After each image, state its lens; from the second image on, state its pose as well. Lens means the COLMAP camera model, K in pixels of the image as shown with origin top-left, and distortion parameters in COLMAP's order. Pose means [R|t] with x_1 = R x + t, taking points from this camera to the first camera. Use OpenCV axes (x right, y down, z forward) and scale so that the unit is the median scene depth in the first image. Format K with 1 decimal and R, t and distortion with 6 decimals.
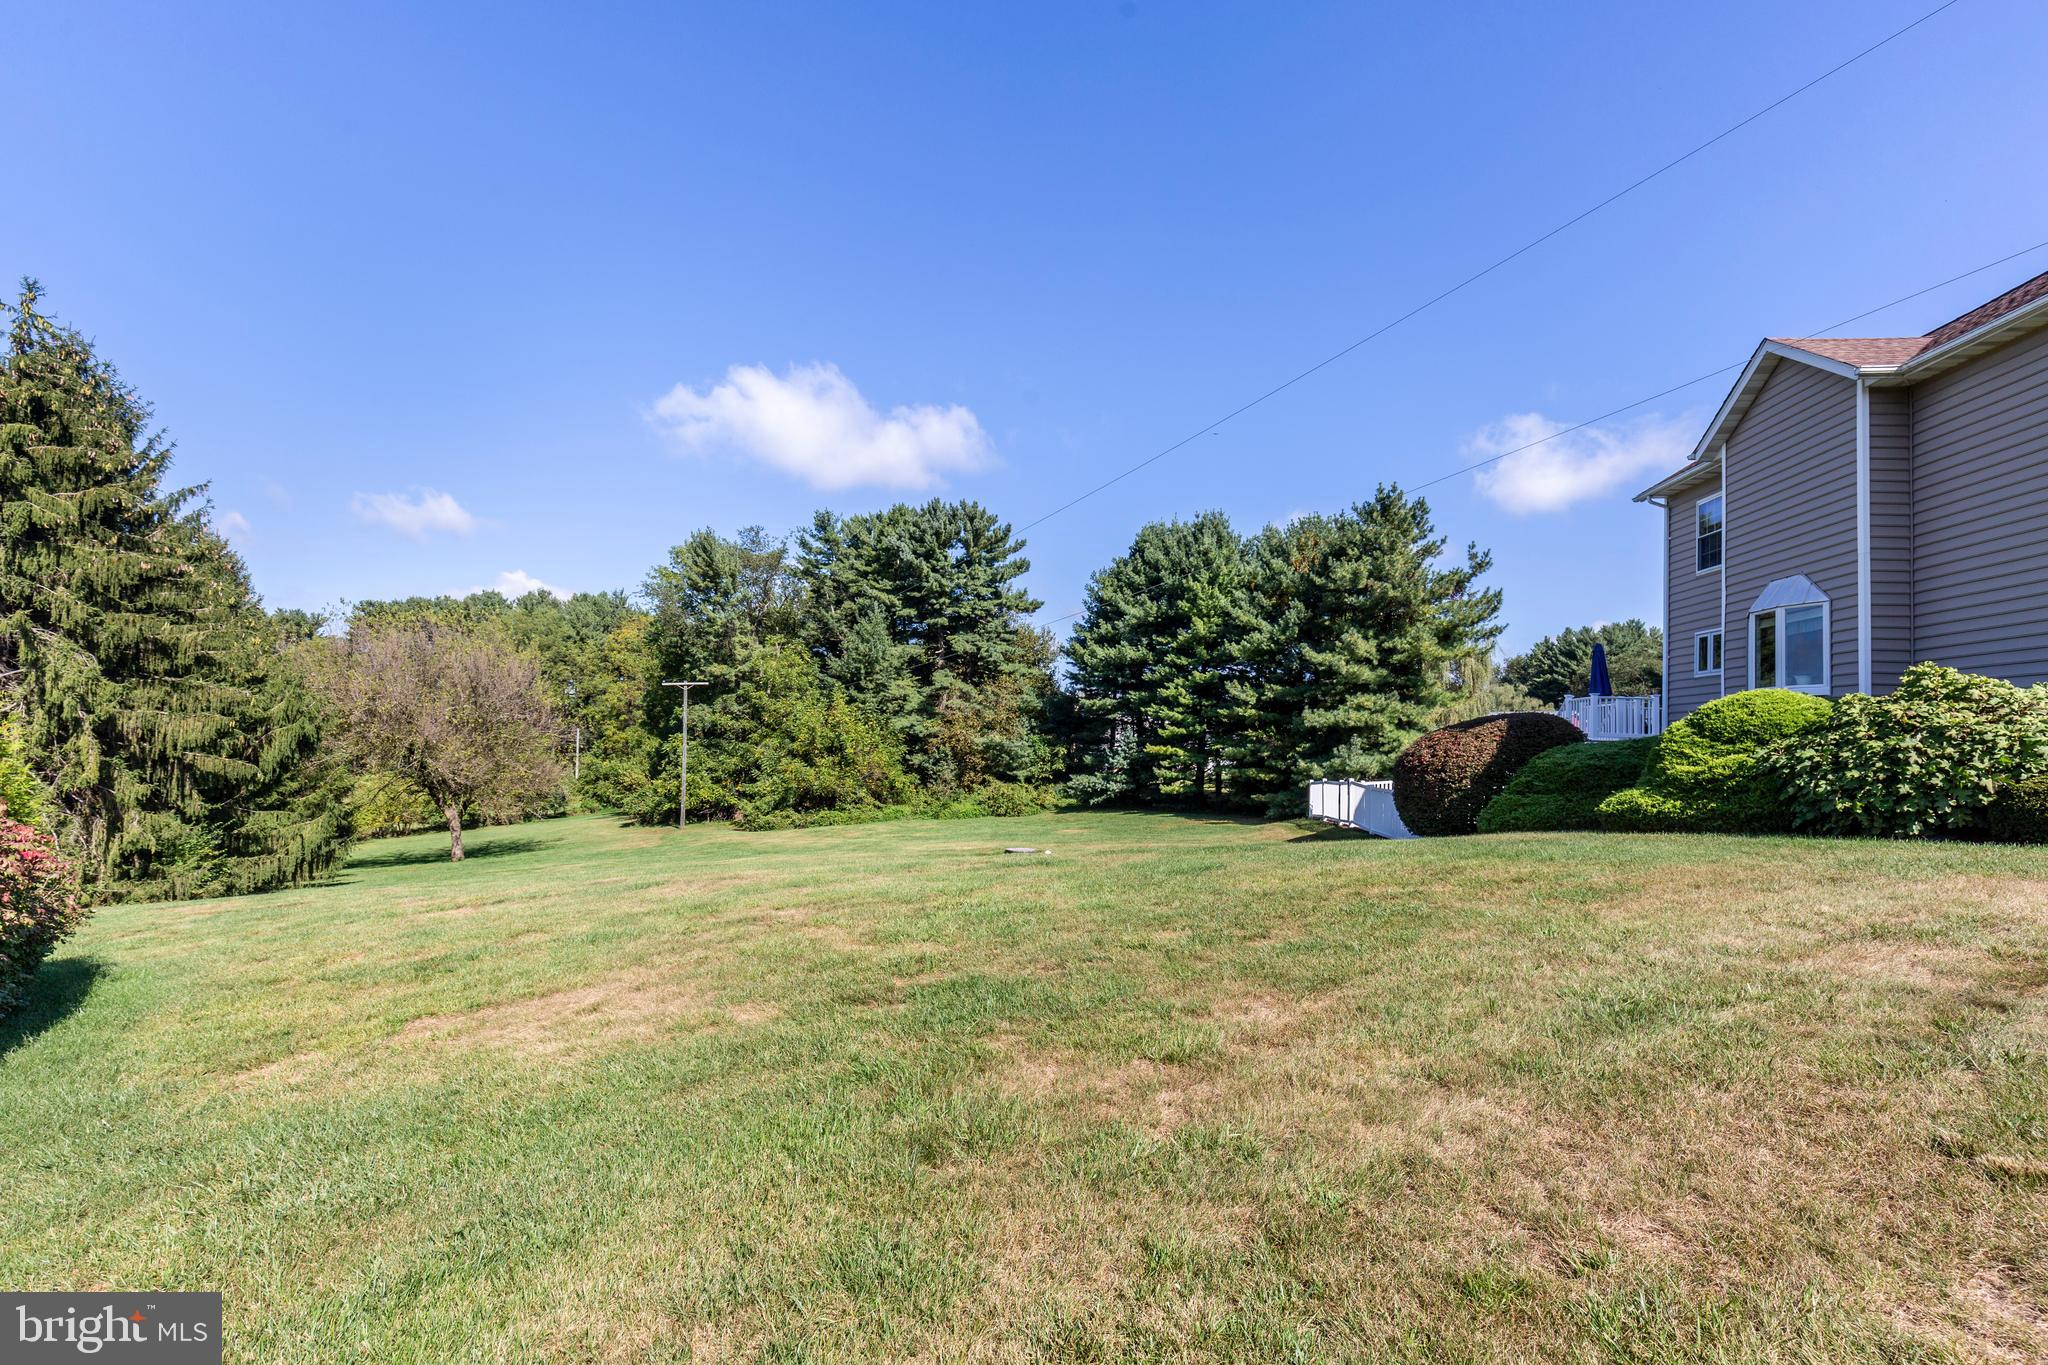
lens RADIAL K [[939.7, 0, 1032.5], [0, 939.7, 710.7], [0, 0, 1]] dist [-0.000159, -0.000204]
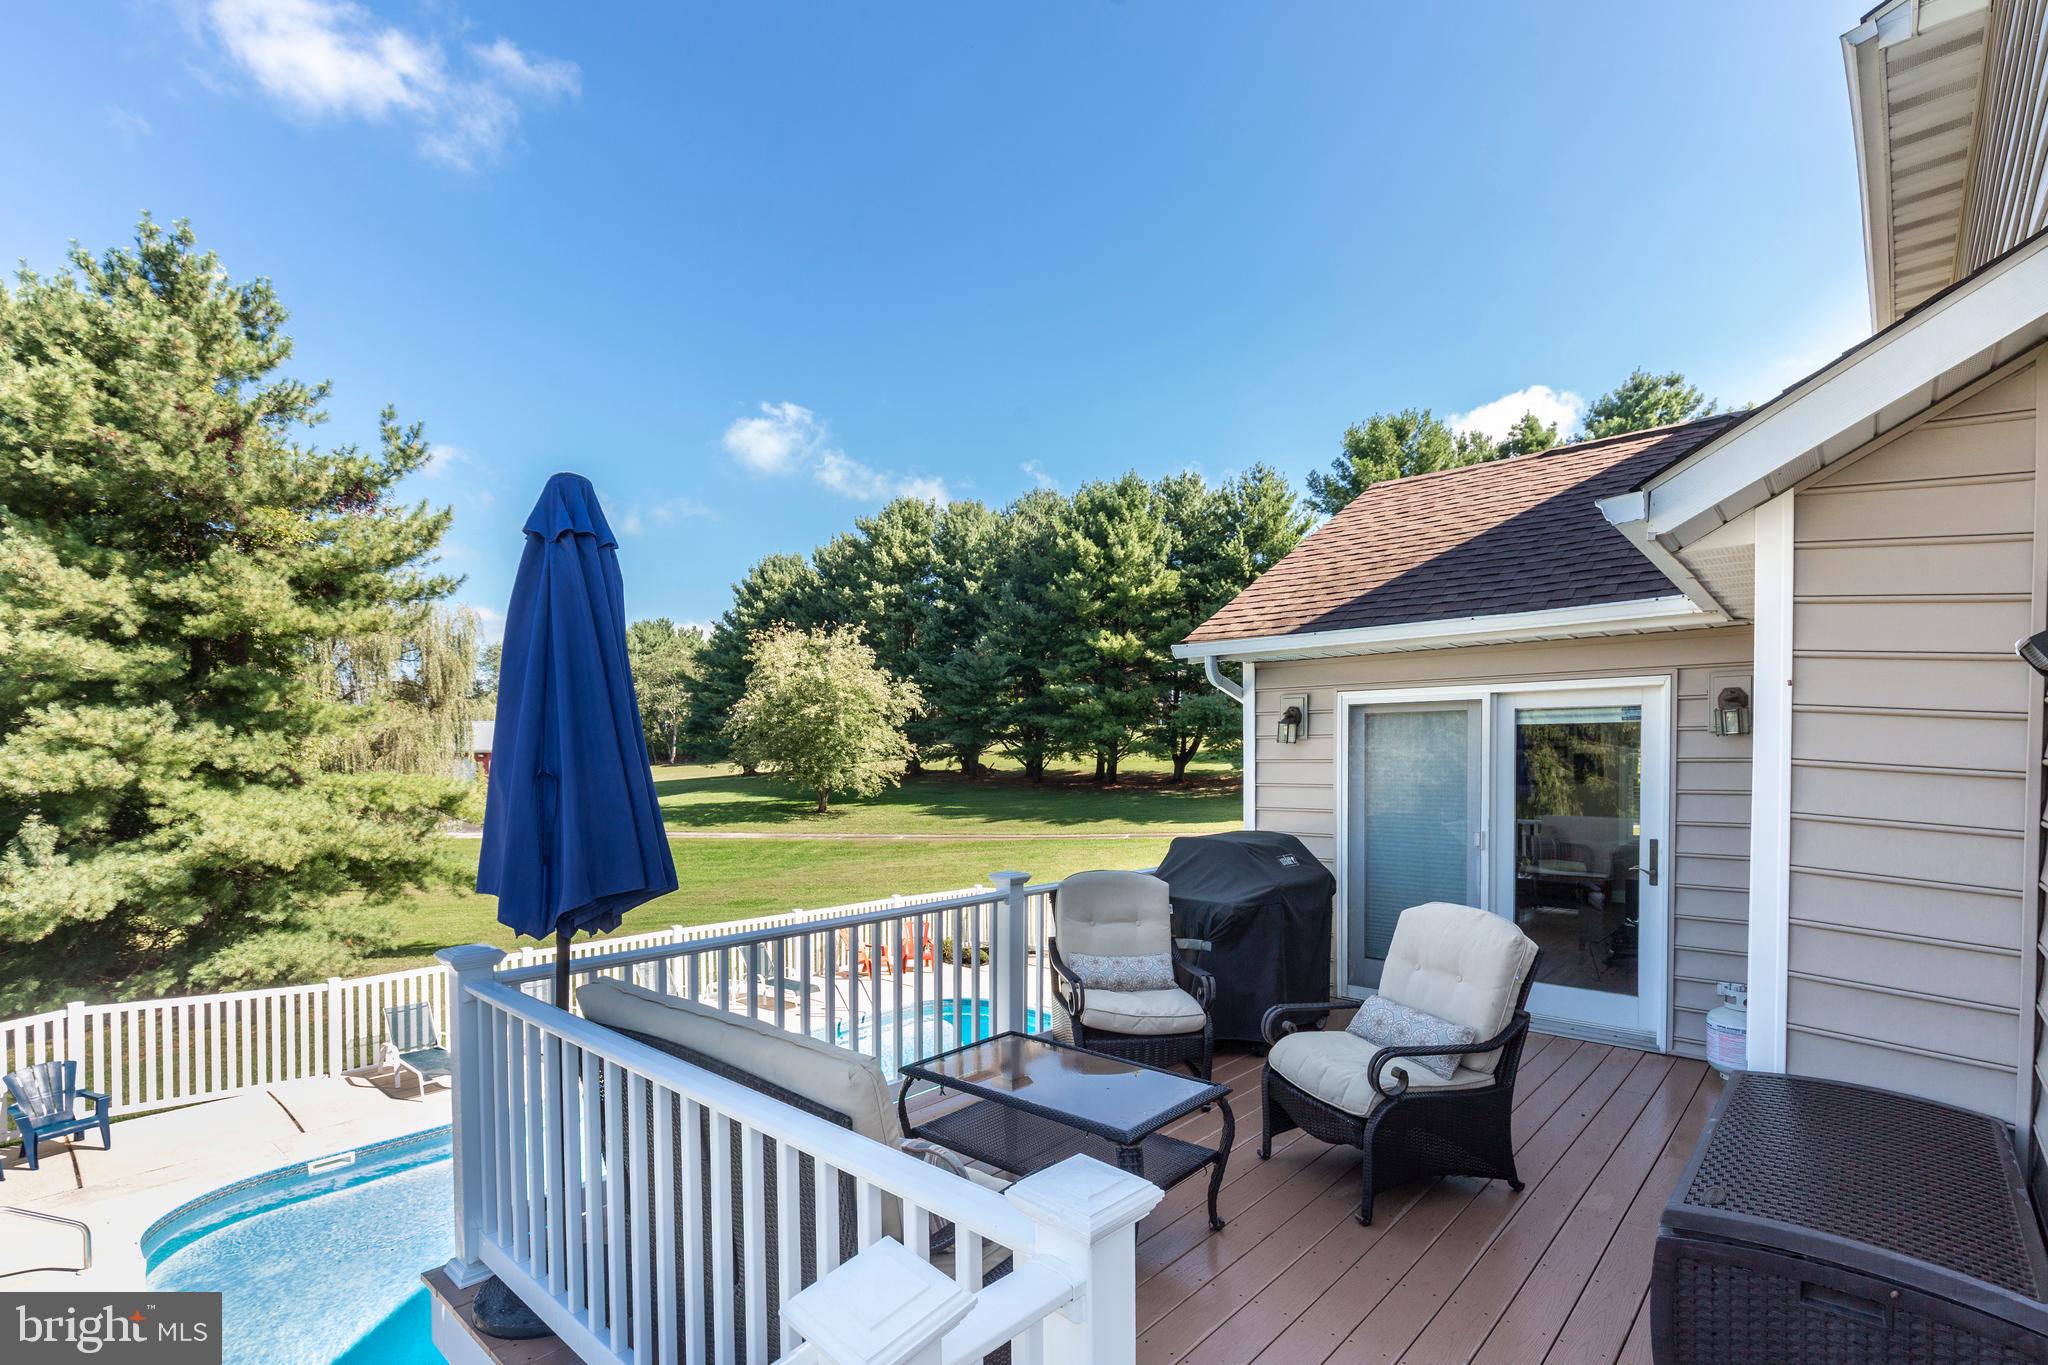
lens RADIAL K [[947.9, 0, 1023.8], [0, 947.9, 783.6], [0, 0, 1]] dist [0.002117, -0.000521]
pose [[0.595822, -0.054308, 0.801278, 0.187370], [-0.010052, 0.997129, 0.075056, -0.014165], [-0.803054, -0.052774, 0.593565, 0.308035]]
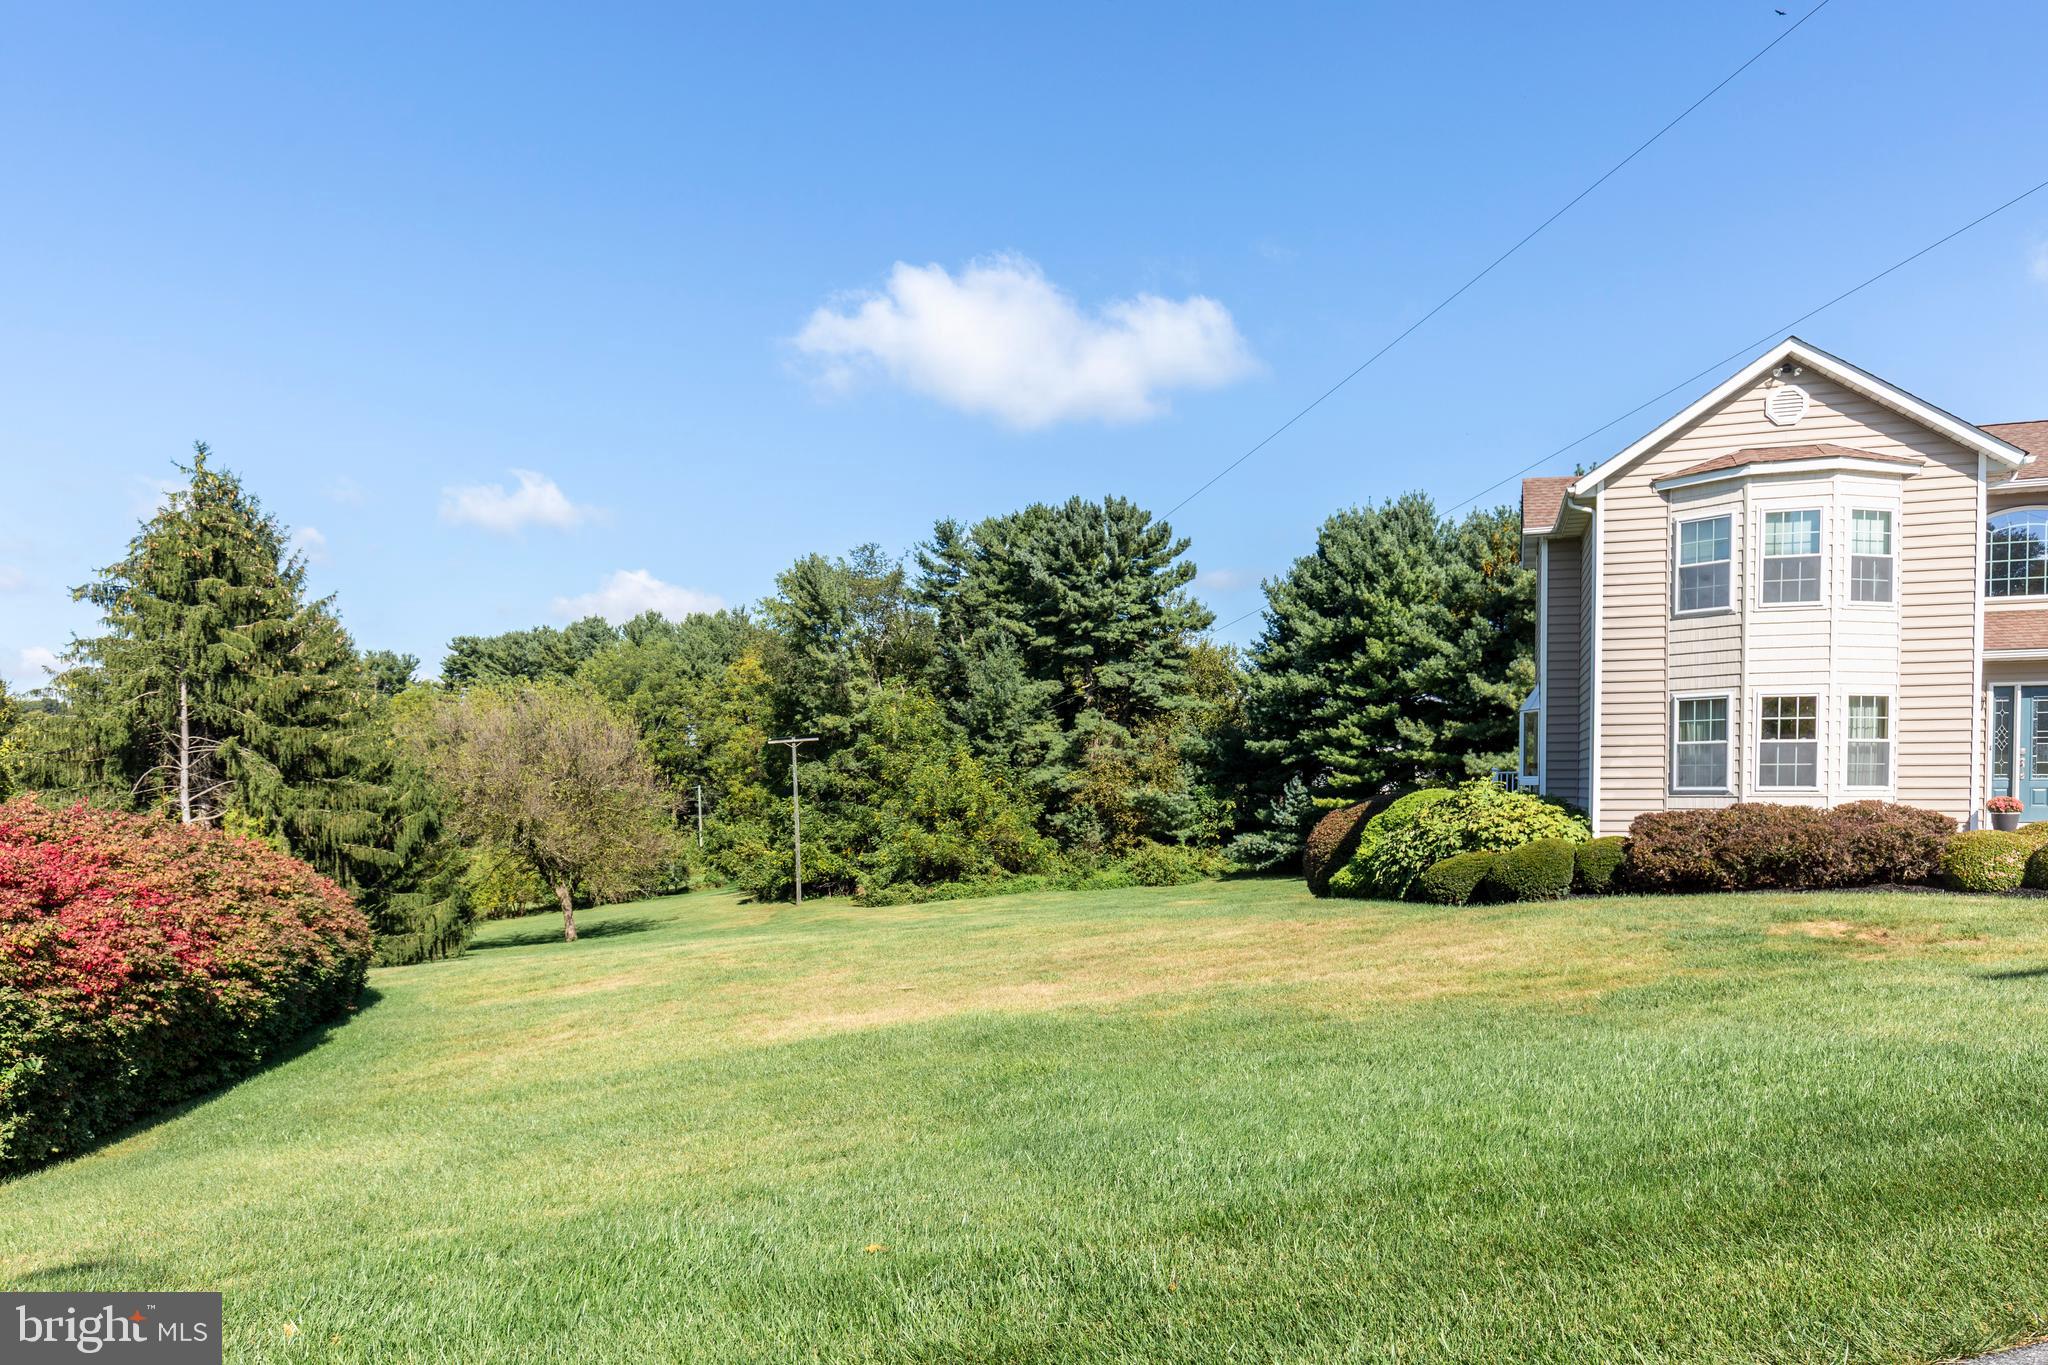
lens RADIAL K [[1364.0, 0, 1029.4], [0, 1364.0, 842.0], [0, 0, 1]] dist [-0.002017, -0.003242]
pose [[0.974041, -0.022621, -0.225239, 0.128268], [0.040933, 0.996193, 0.076966, -0.023470], [0.222640, -0.084188, 0.971259, -0.192177]]
